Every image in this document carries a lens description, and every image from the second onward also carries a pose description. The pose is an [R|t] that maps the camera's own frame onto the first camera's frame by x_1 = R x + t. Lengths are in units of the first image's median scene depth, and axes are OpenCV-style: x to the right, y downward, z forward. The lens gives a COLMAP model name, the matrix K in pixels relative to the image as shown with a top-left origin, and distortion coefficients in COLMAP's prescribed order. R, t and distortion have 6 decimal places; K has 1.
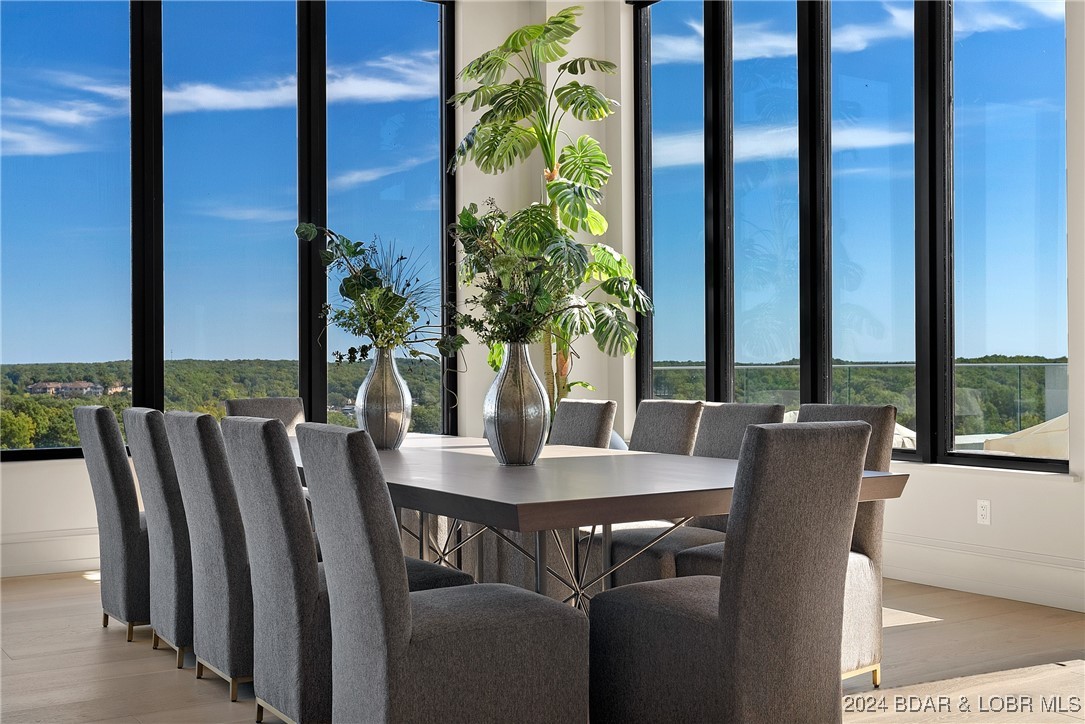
lens RADIAL K [[1231.7, 0, 542.5], [0, 1231.7, 362.2], [0, 0, 1]] dist [0.009327, 0.000000]
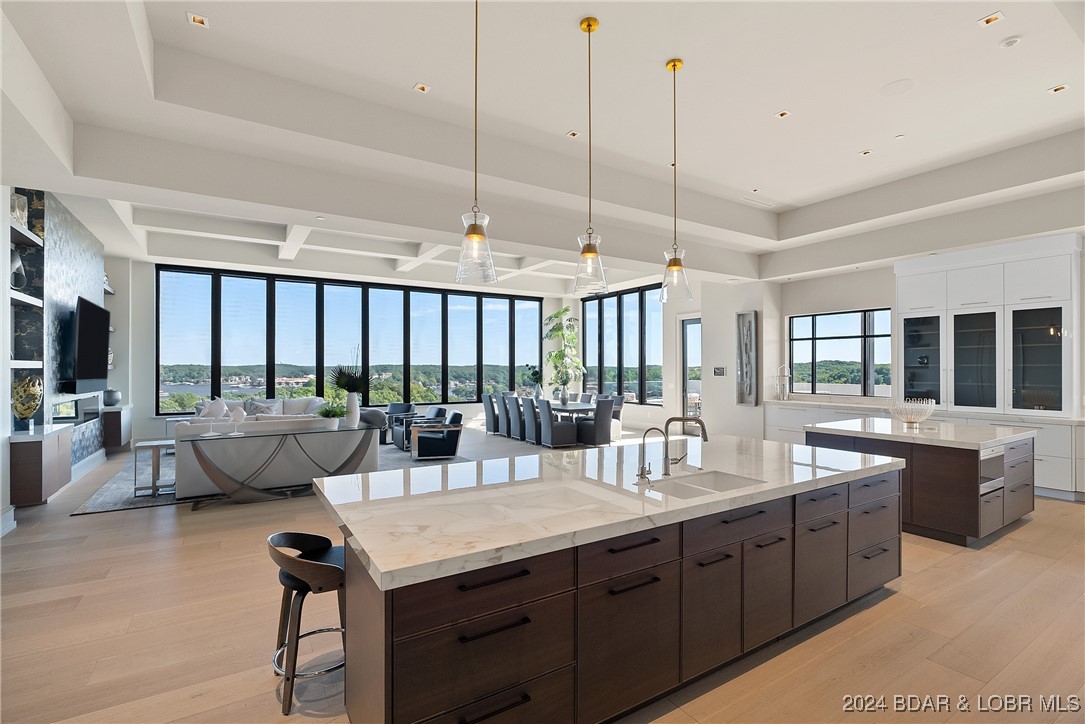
lens RADIAL K [[496.0, 0, 527.0], [0, 496.0, 367.0], [0, 0, 1]] dist [-0.004704, 0.001315]
pose [[0.999485, 0.001634, -0.032056, -0.088320], [-0.001531, 0.999994, 0.003219, -0.080806], [0.032061, -0.003168, 0.999481, -1.049859]]
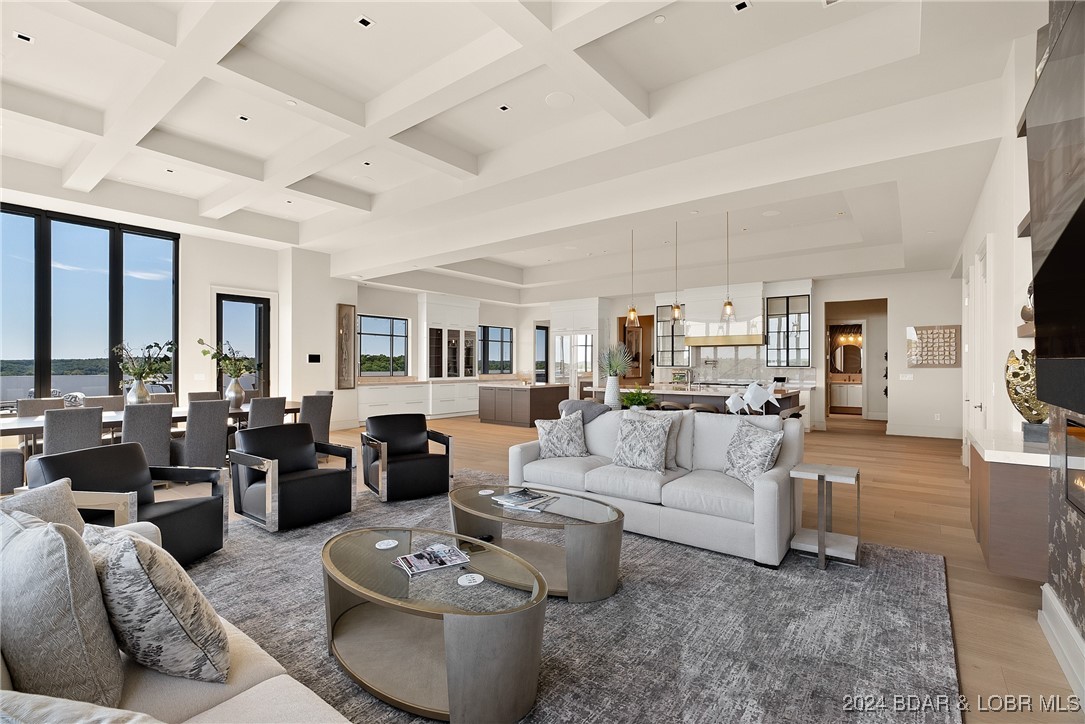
lens RADIAL K [[496.0, 0, 540.4], [0, 496.0, 363.6], [0, 0, 1]] dist [-0.004704, 0.001315]
pose [[-0.326081, 0.009492, 0.945294, -1.240611], [0.000652, 0.999952, -0.009816, -0.031144], [-0.945342, -0.002585, -0.326071, 0.389112]]
